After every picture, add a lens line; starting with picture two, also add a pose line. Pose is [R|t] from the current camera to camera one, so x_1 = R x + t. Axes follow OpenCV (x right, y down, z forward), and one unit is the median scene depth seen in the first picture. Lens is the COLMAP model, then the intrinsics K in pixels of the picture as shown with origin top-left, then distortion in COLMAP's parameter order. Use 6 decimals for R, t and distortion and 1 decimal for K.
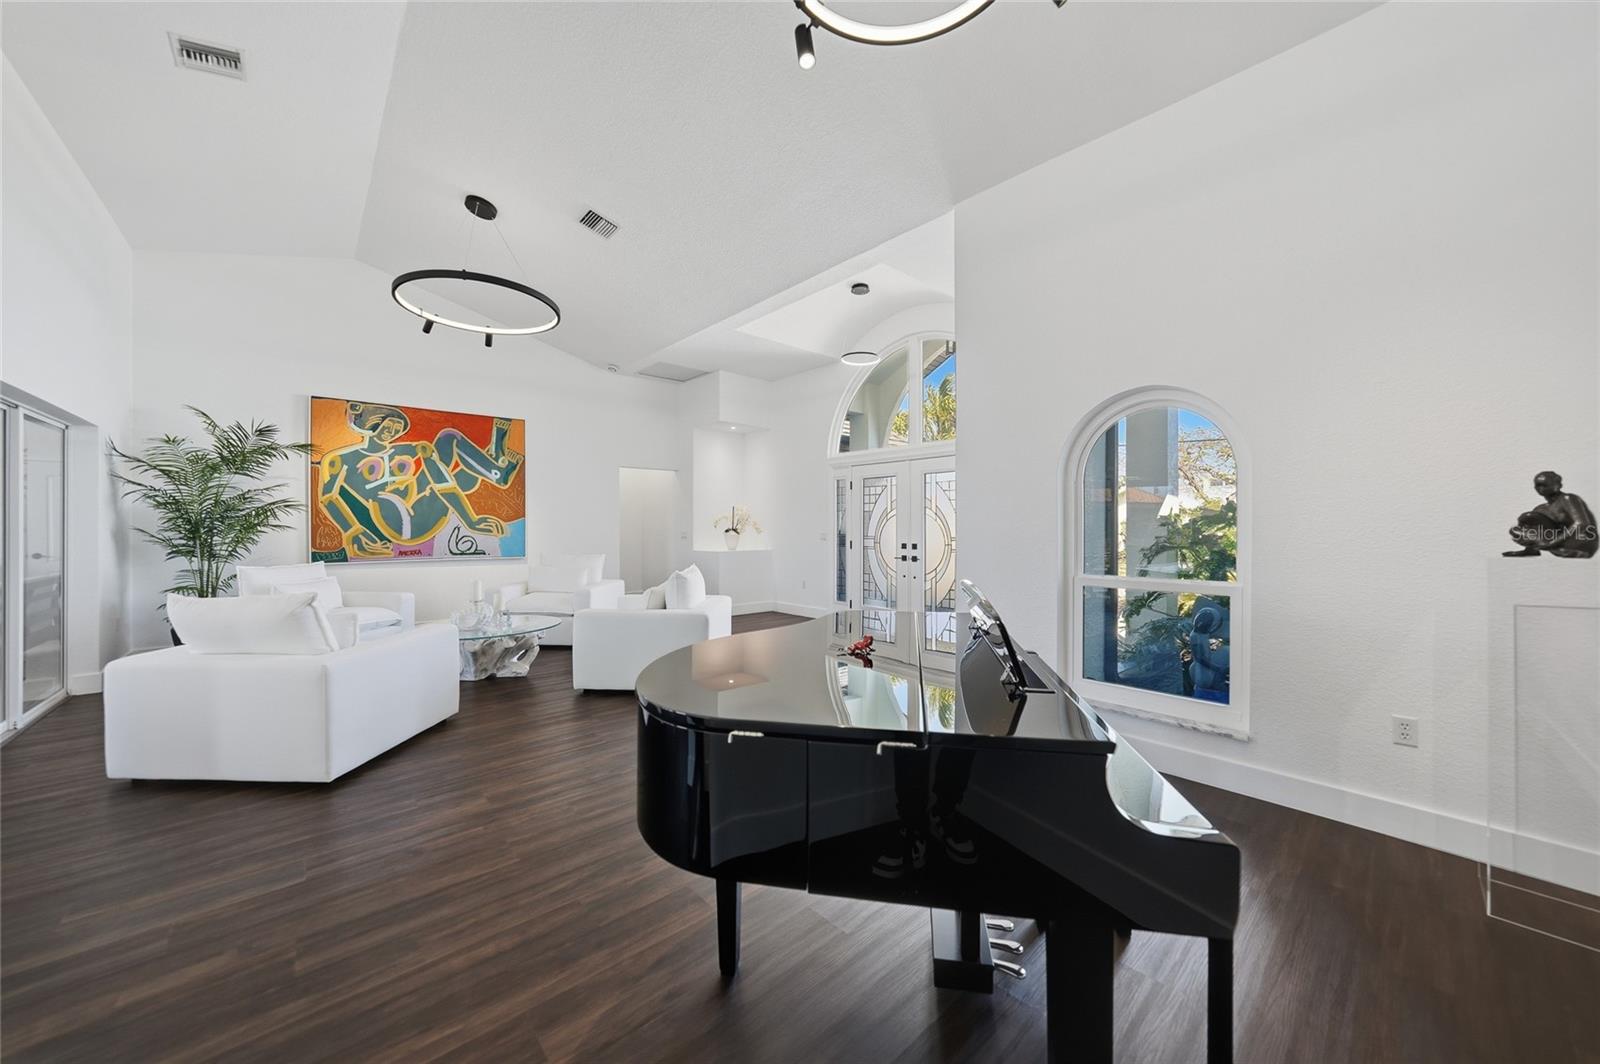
lens RADIAL K [[557.5, 0, 800.1], [0, 557.5, 525.9], [0, 0, 1]] dist [-0.013727, -0.000046]
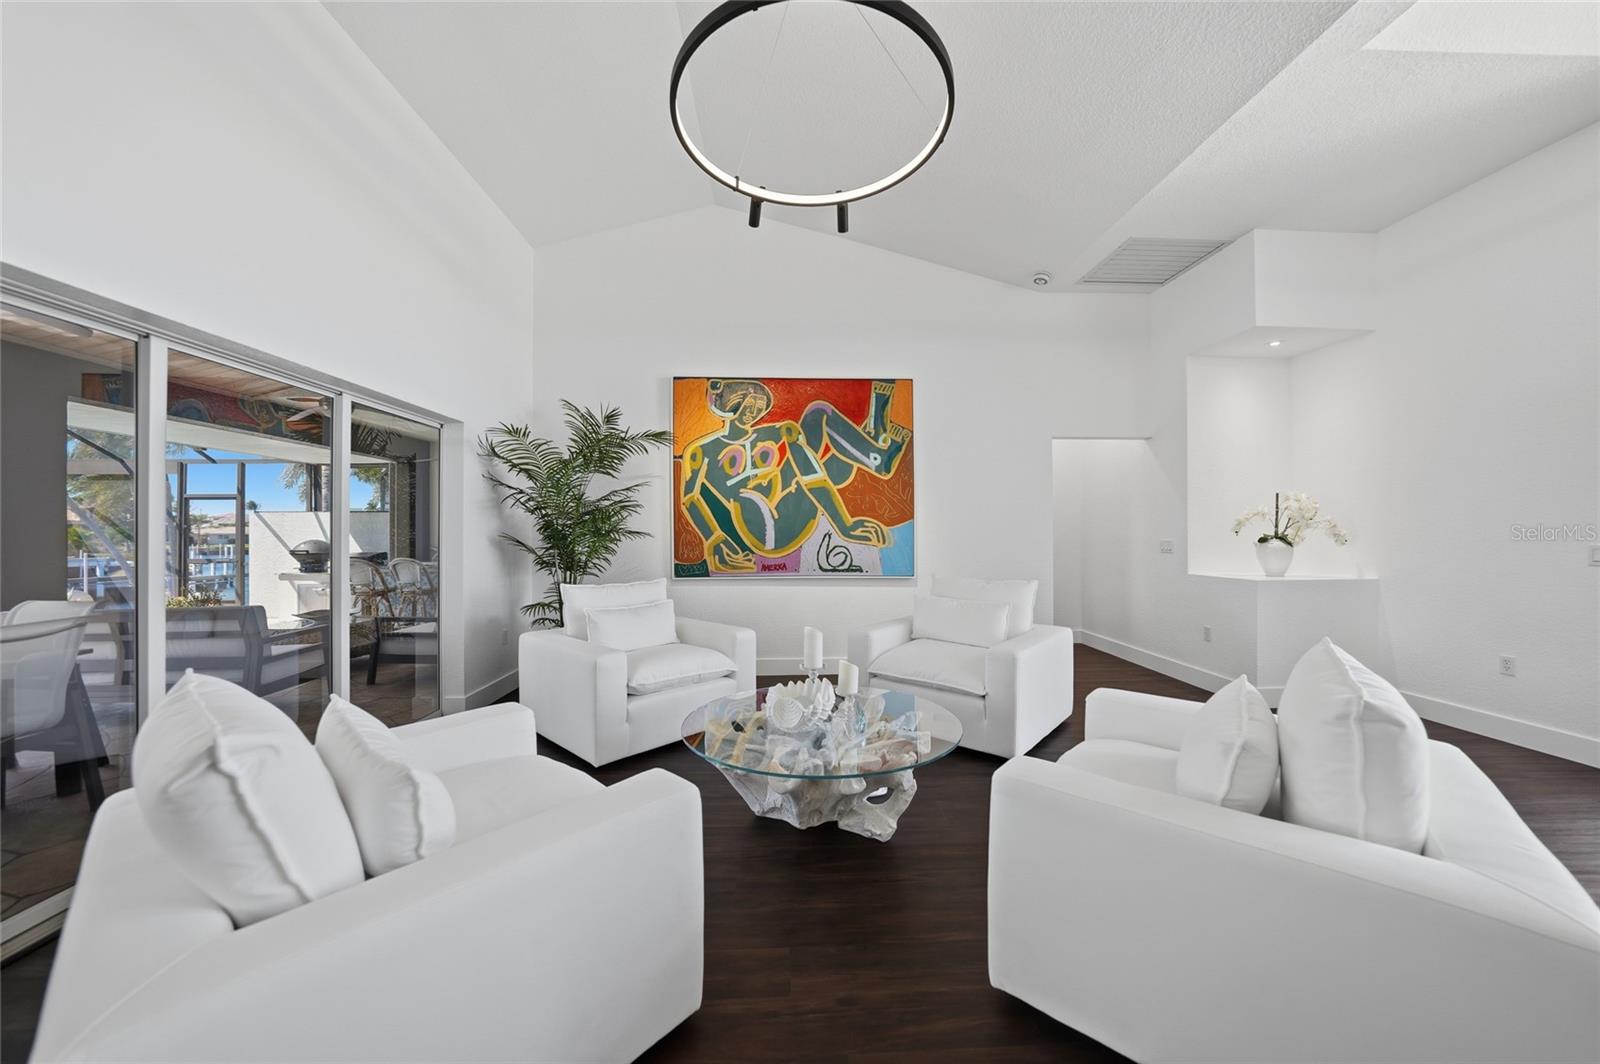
lens RADIAL K [[557.5, 0, 801.5], [0, 557.5, 531.4], [0, 0, 1]] dist [-0.013727, -0.000046]
pose [[0.768233, -0.005294, -0.640149, -0.176903], [0.004206, 0.999986, -0.003222, 0.001295], [0.640157, -0.000217, 0.768244, 0.421751]]
